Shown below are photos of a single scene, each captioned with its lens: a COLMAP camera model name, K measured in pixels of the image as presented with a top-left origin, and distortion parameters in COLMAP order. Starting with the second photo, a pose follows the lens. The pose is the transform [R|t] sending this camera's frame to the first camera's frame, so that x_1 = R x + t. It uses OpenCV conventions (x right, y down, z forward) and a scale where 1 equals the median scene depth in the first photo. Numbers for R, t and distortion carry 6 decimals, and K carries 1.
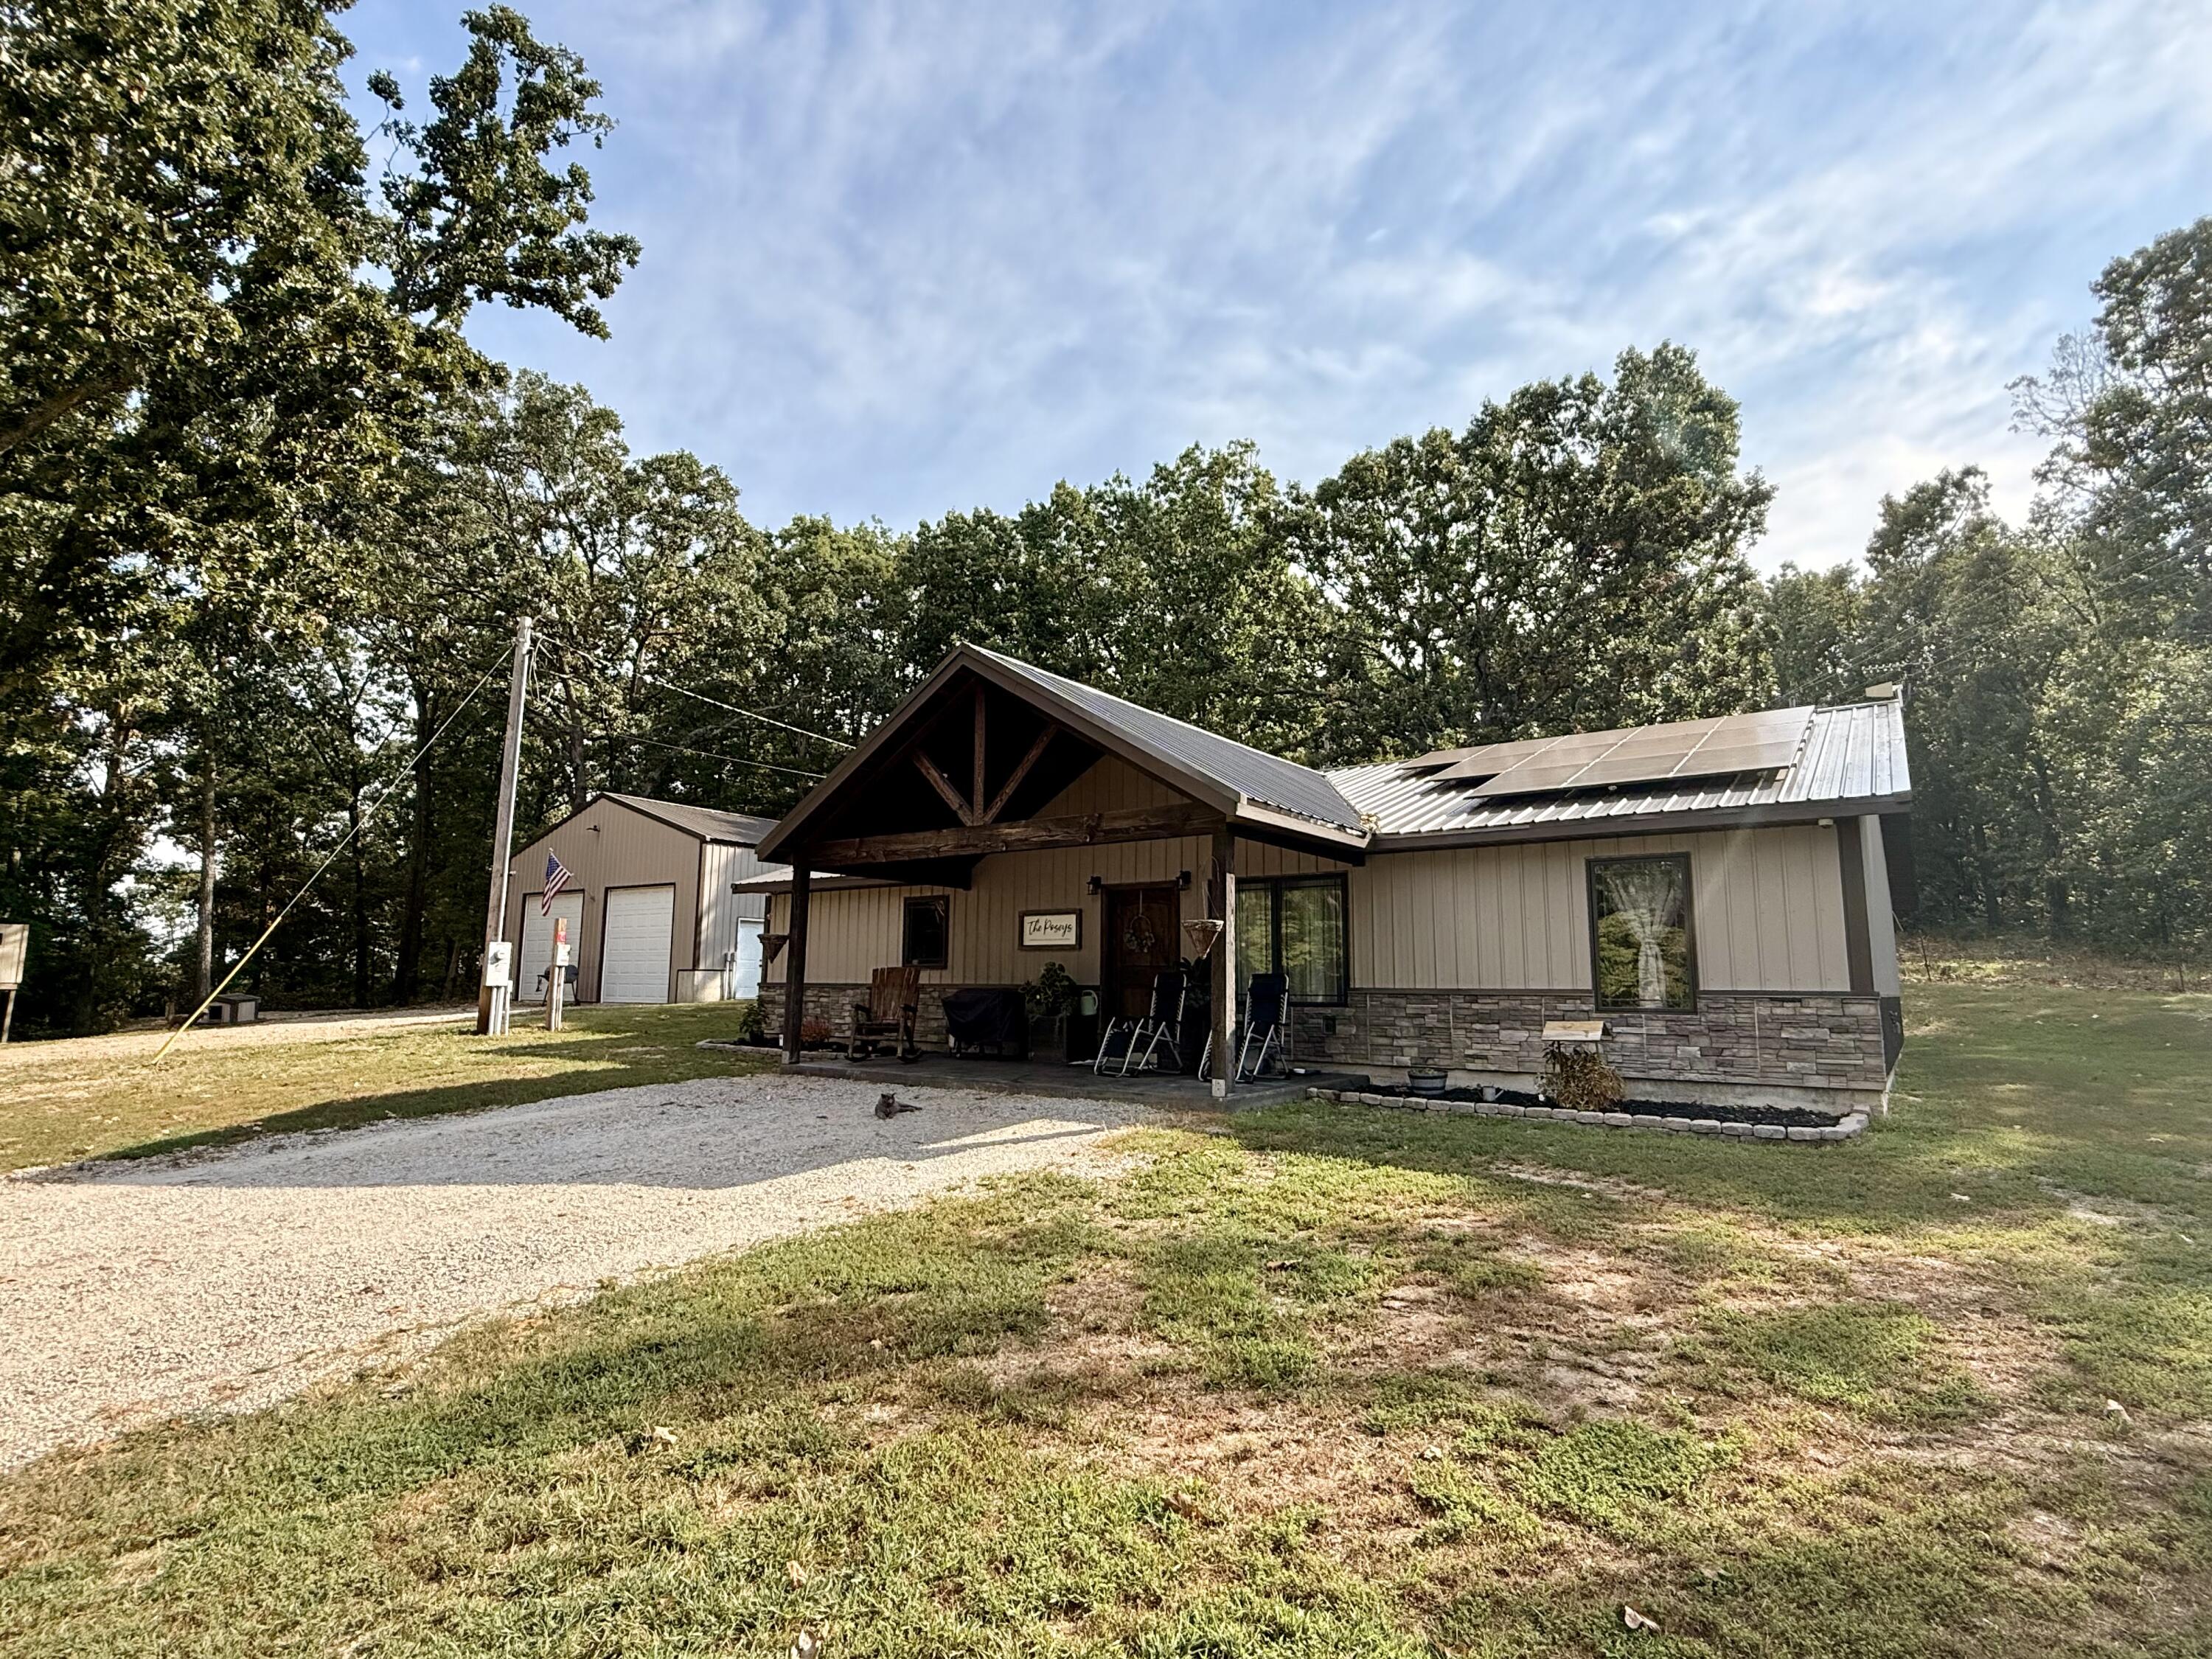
lens RADIAL K [[1086.3, 0, 1104.9], [0, 1086.3, 829.7], [0, 0, 1]] dist [-0.000893, 0.001479]
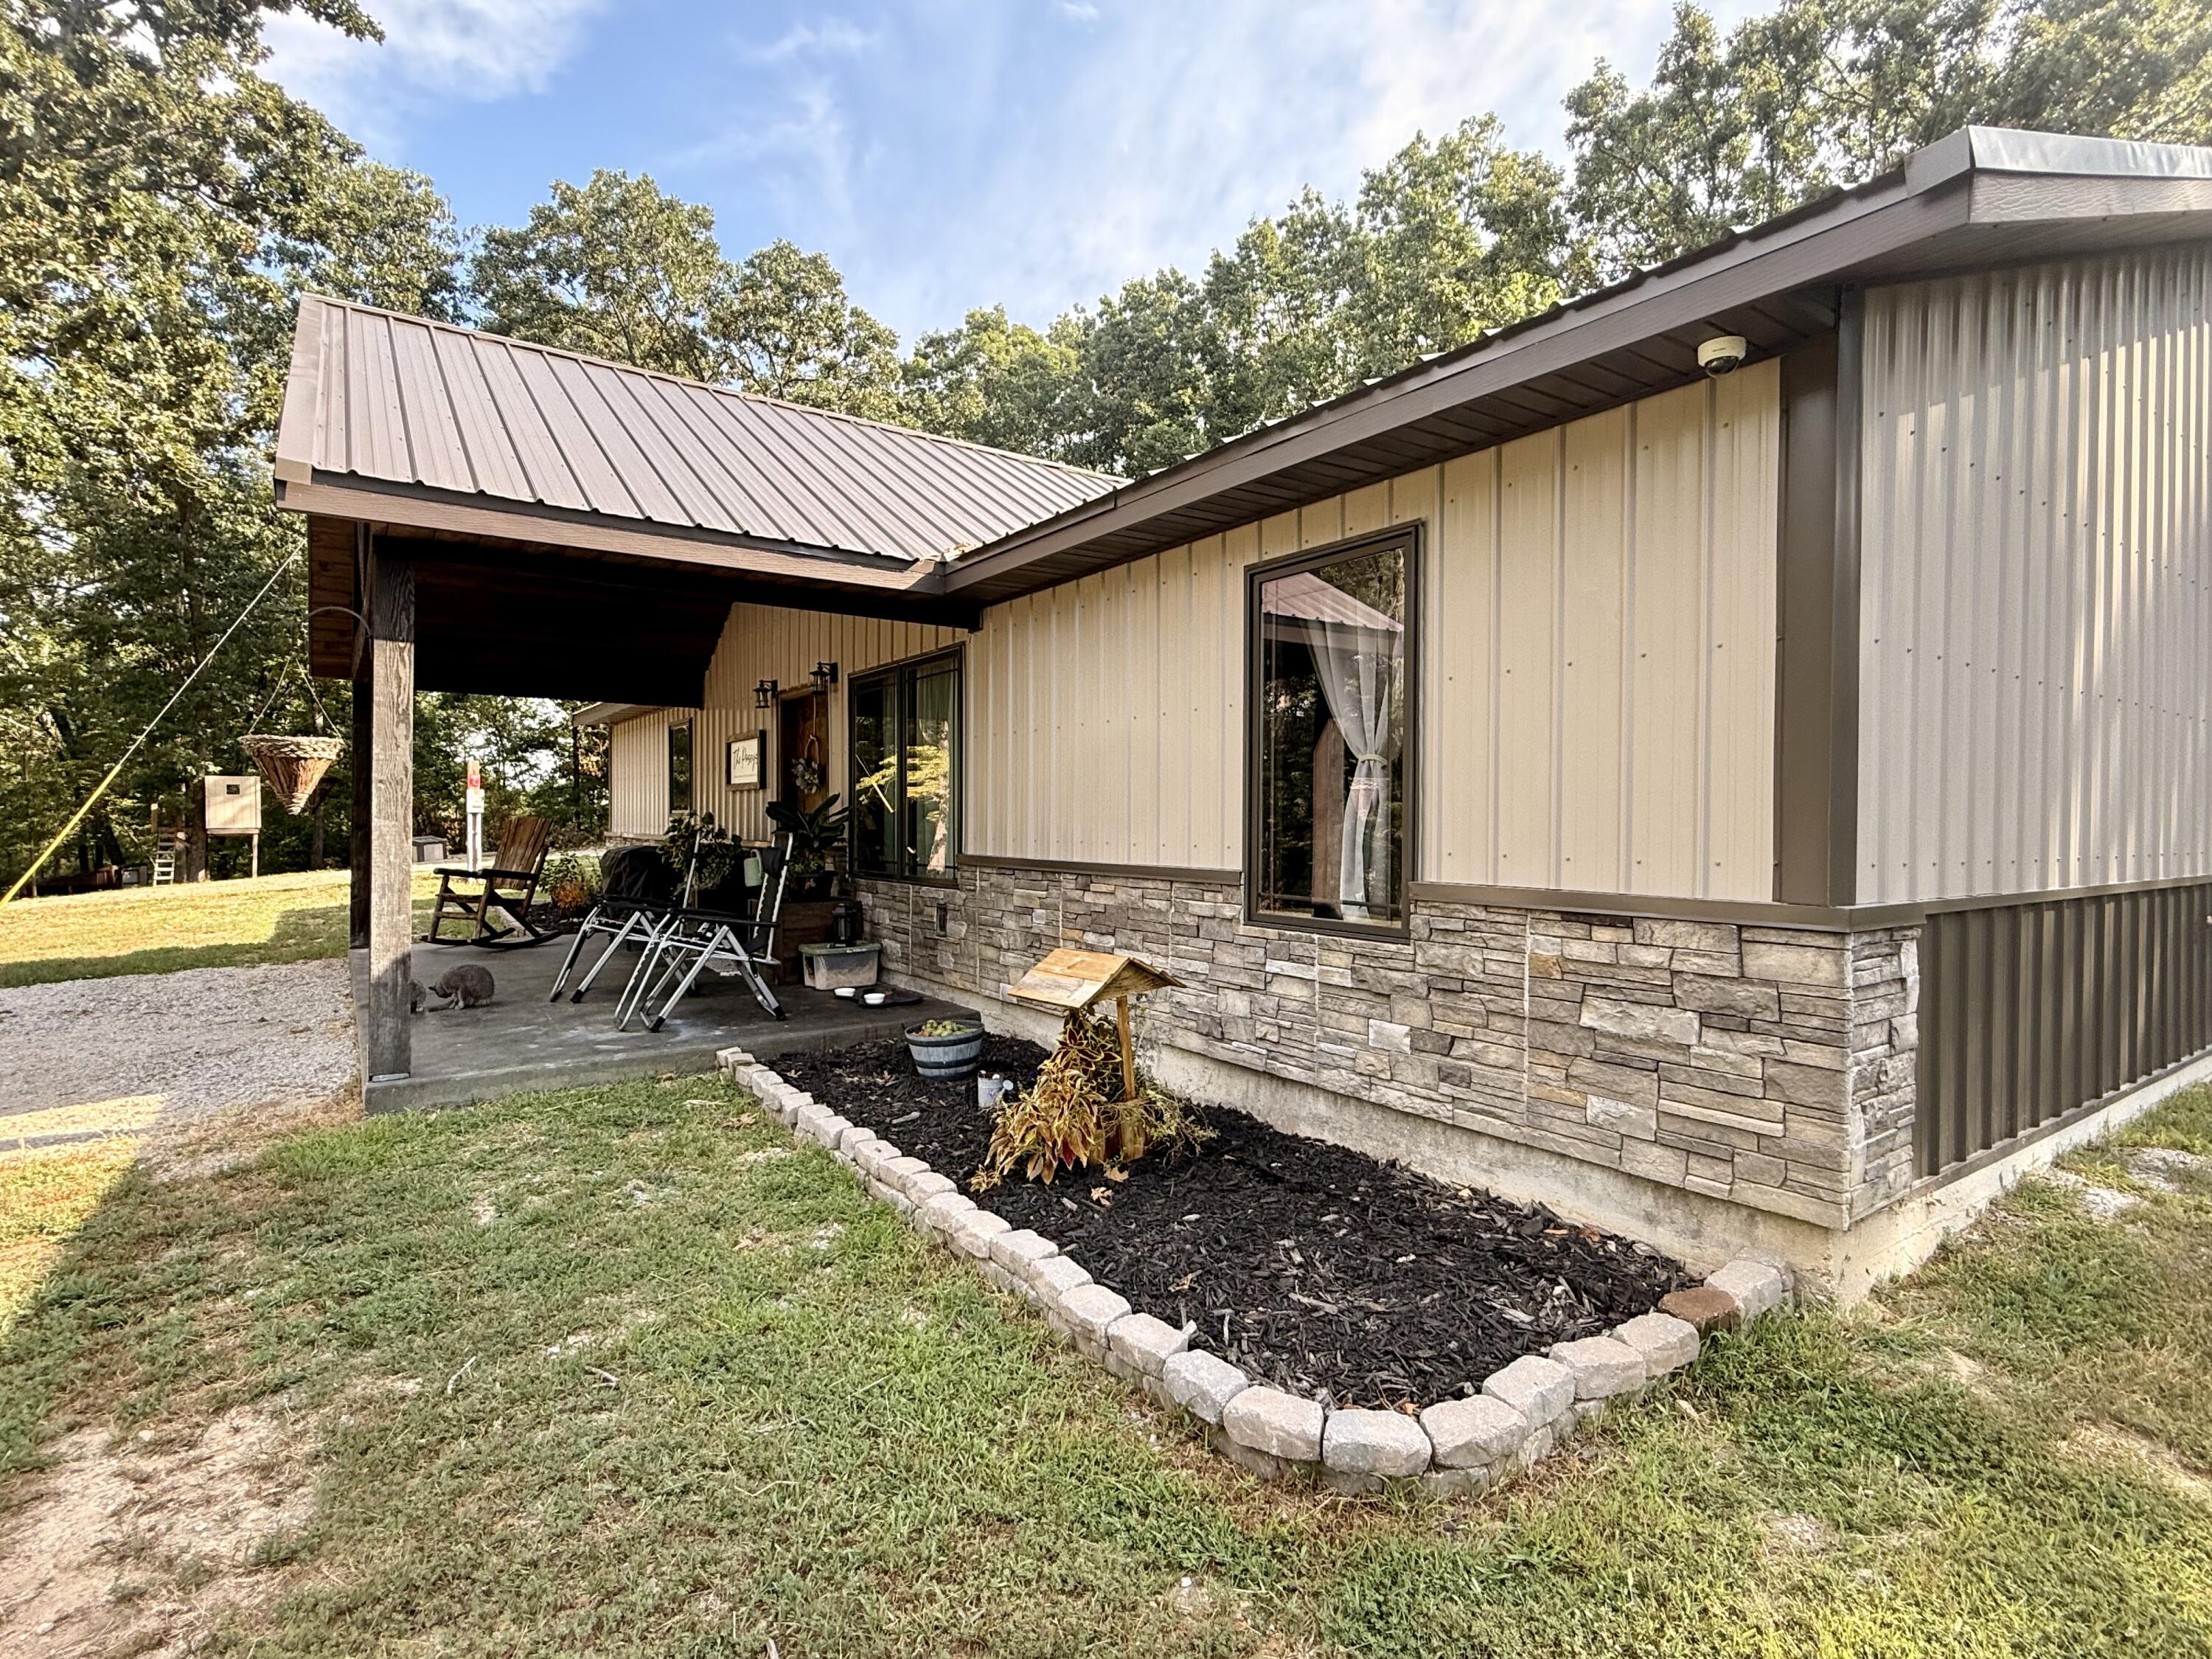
lens RADIAL K [[1086.3, 0, 1105.7], [0, 1086.3, 825.5], [0, 0, 1]] dist [-0.000893, 0.001479]
pose [[0.949532, -0.004148, -0.313642, 0.206805], [0.050967, 0.988665, 0.141225, 0.025061], [0.309501, -0.150083, 0.938980, 0.223643]]
